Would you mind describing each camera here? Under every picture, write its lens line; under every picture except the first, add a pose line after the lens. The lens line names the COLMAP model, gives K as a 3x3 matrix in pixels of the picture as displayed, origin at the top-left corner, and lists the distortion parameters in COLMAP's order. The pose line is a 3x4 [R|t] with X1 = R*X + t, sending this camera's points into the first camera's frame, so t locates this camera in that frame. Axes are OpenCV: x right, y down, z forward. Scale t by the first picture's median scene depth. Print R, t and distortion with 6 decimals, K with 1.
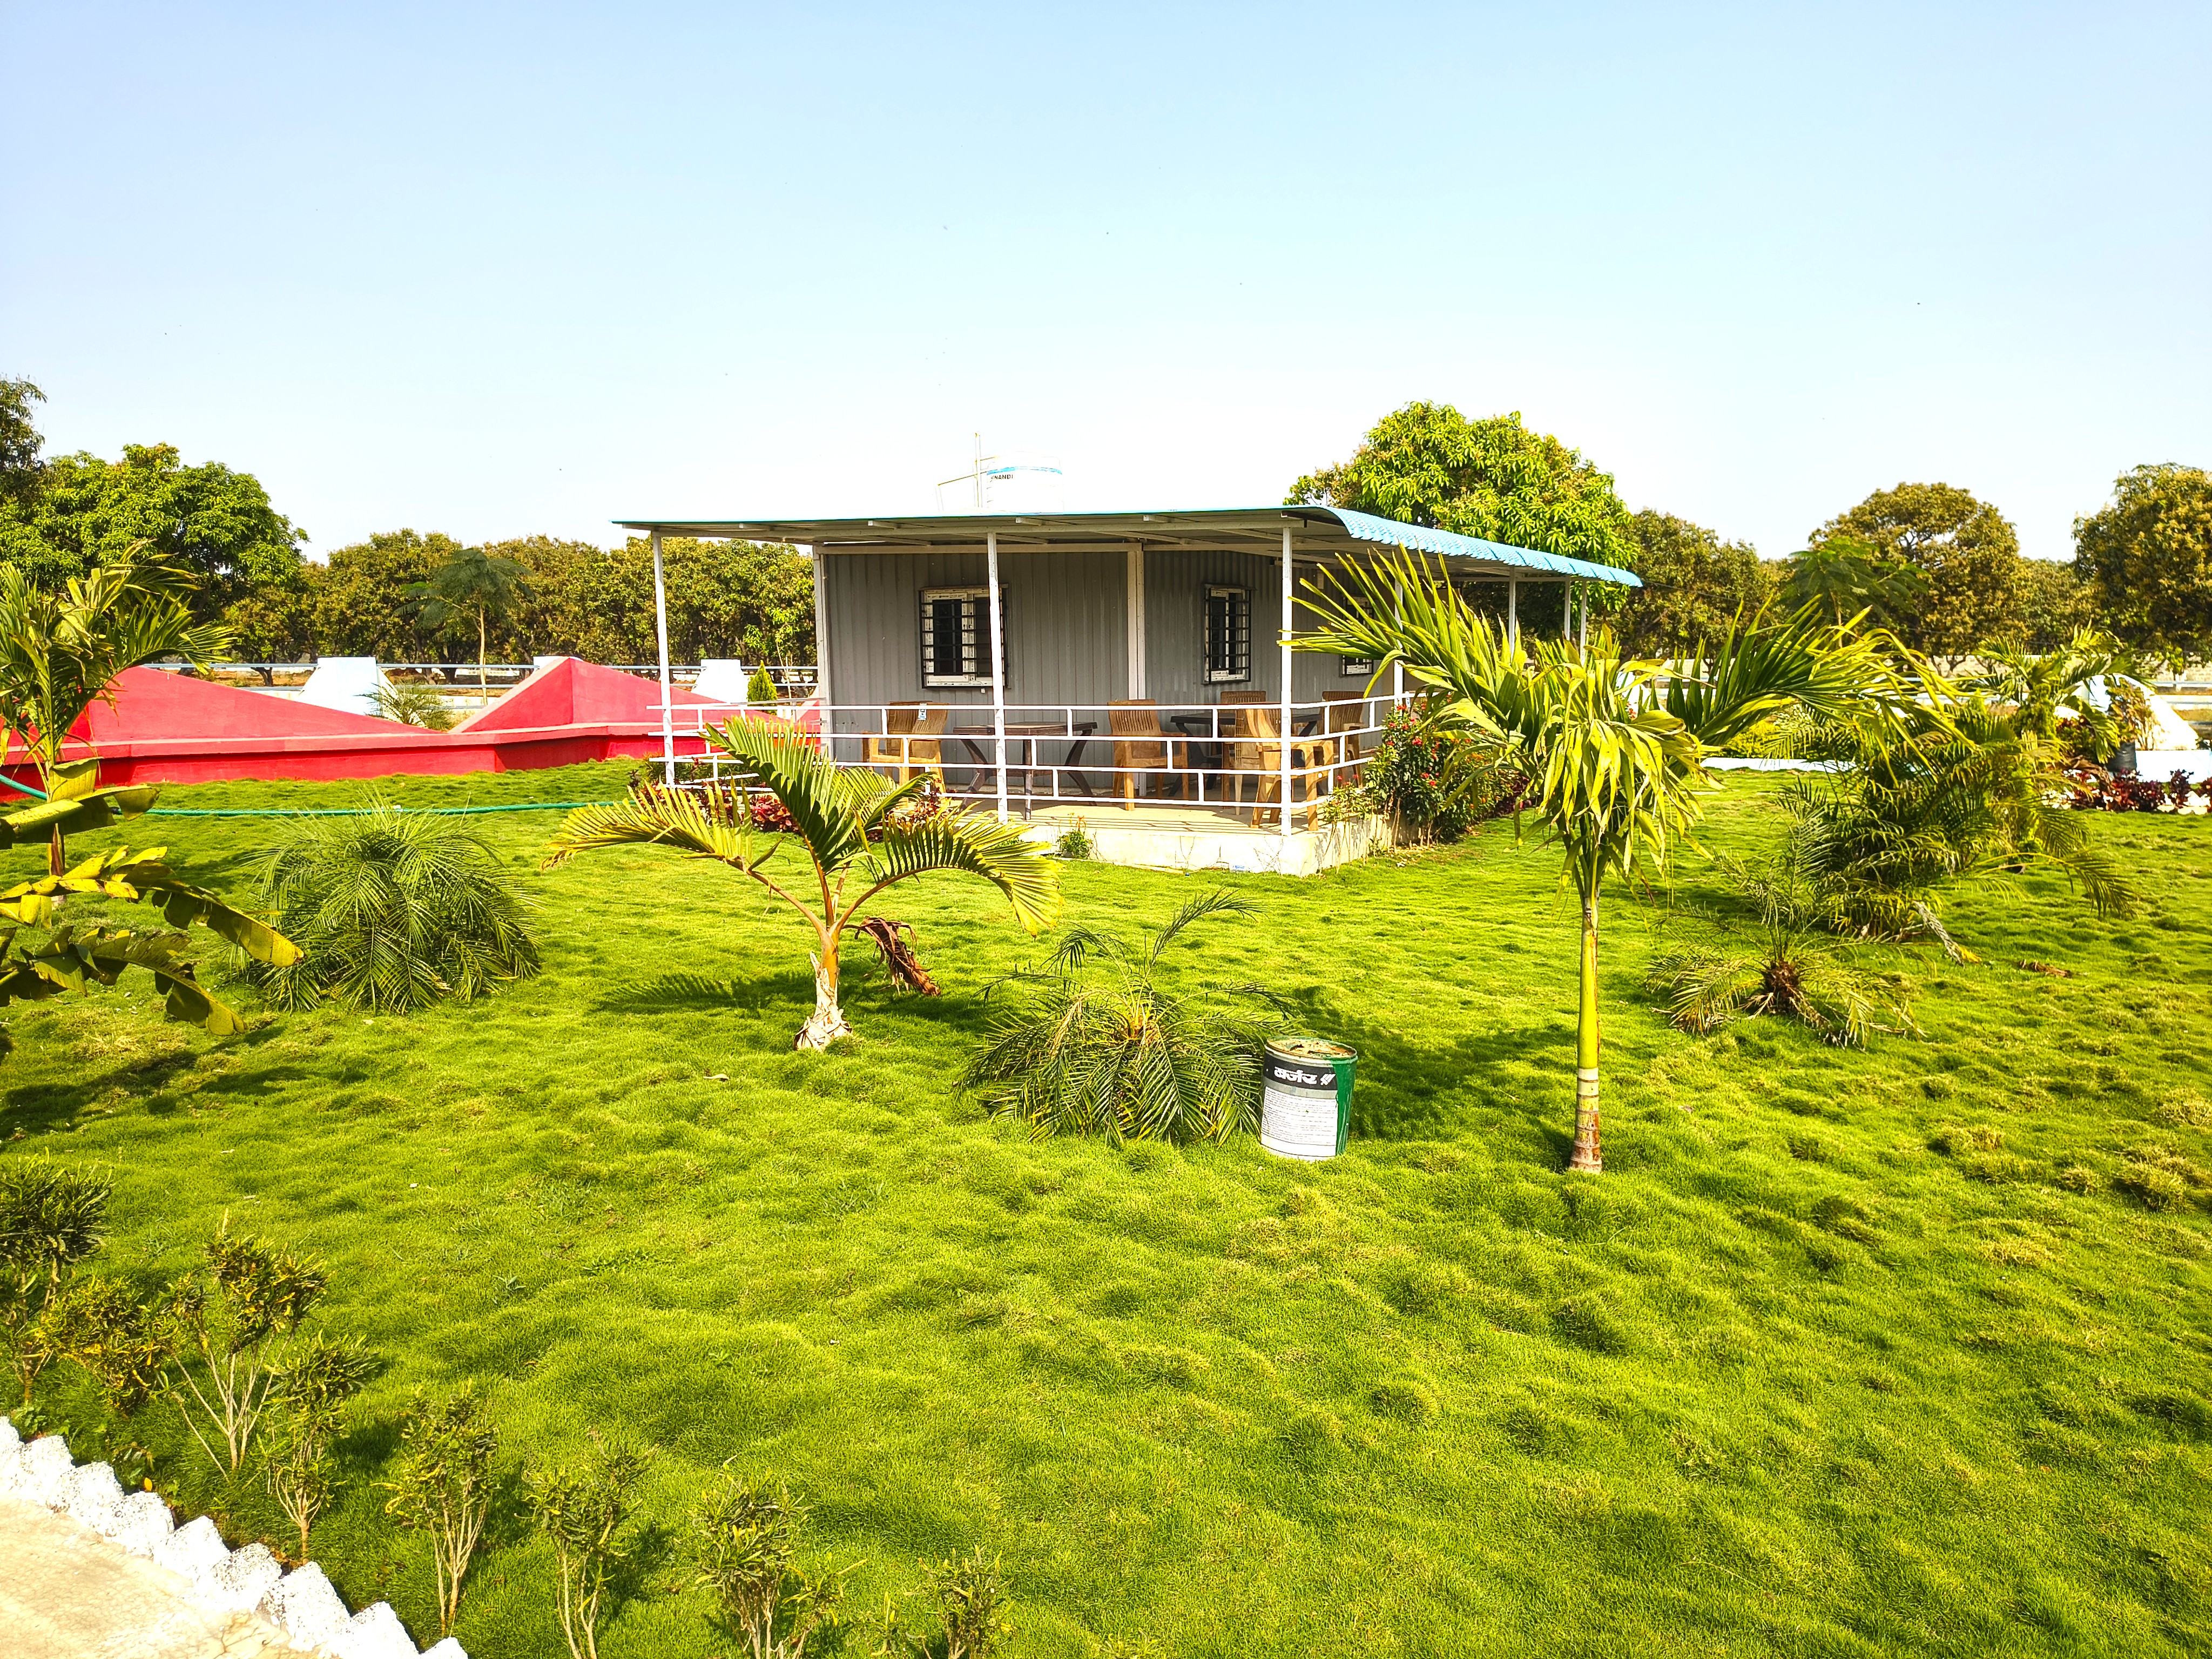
lens RADIAL K [[1508.4, 0, 1095.5], [0, 1508.4, 820.6], [0, 0, 1]] dist [0.038909, -0.042011]
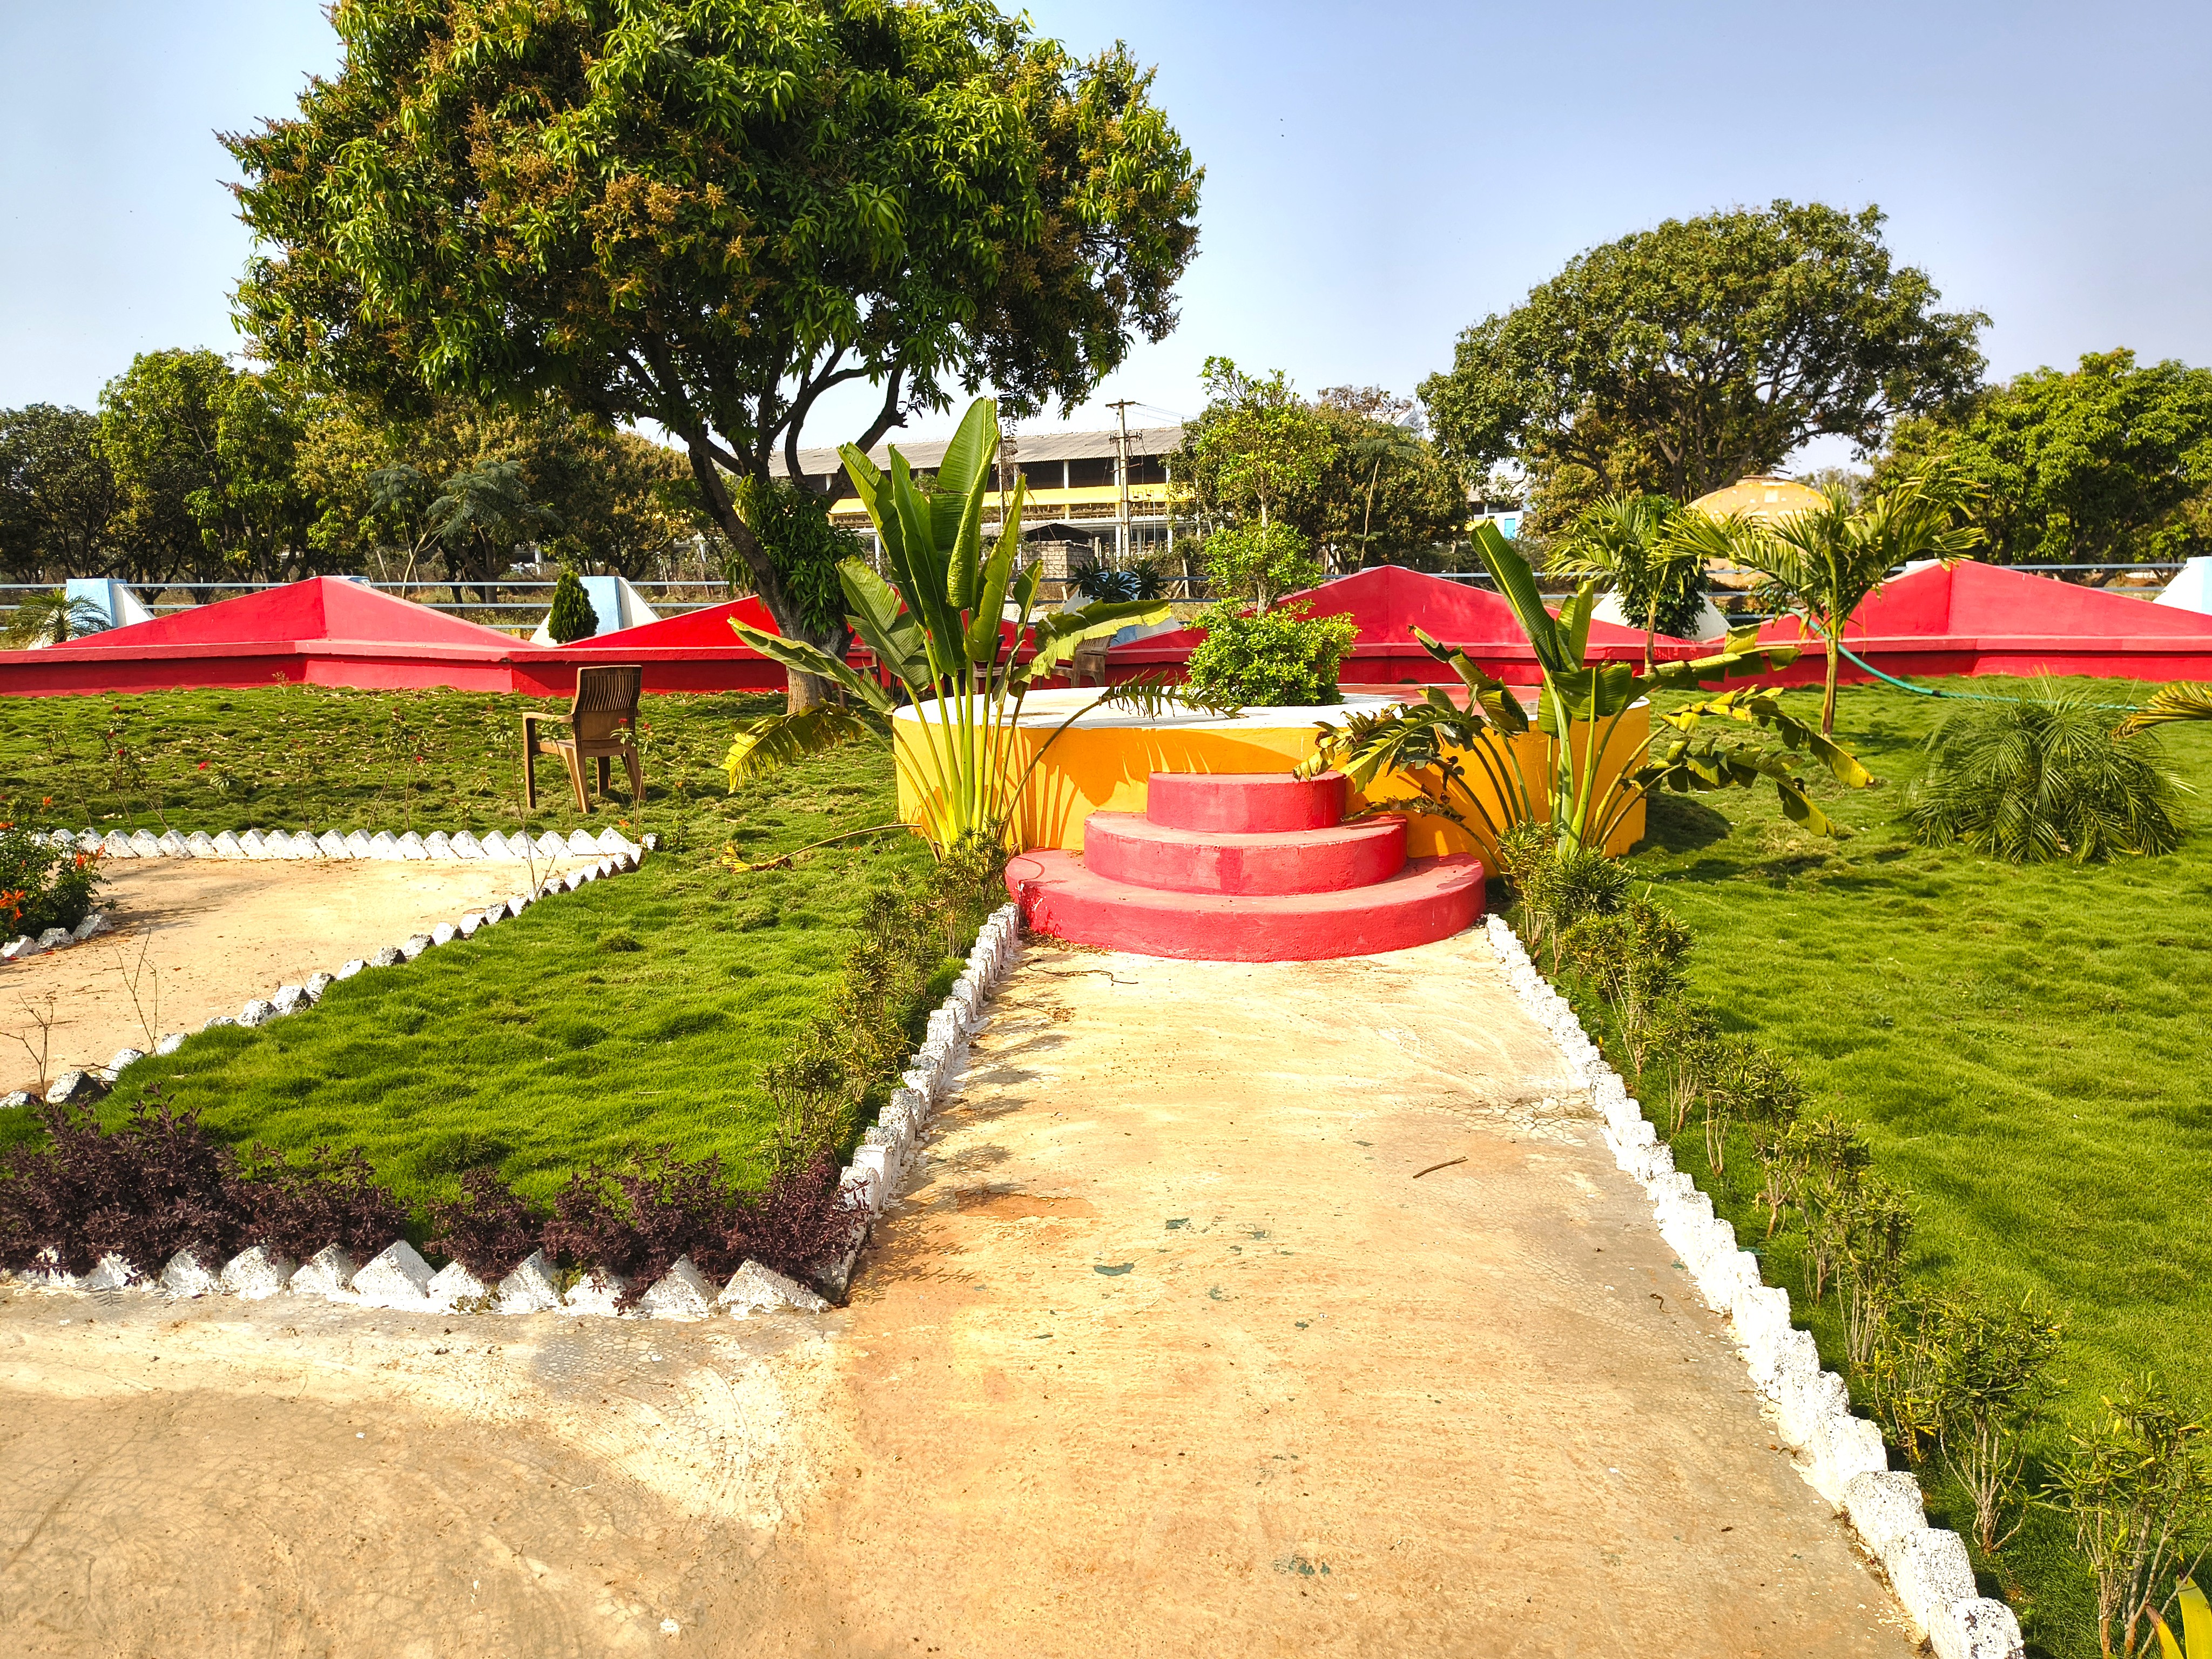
lens RADIAL K [[1508.4, 0, 1118.2], [0, 1508.4, 838.2], [0, 0, 1]] dist [0.038909, -0.042011]
pose [[0.415551, 0.142757, -0.898297, 0.110144], [-0.079800, 0.989520, 0.120339, 0.009365], [0.906063, 0.021678, 0.422588, -0.036319]]
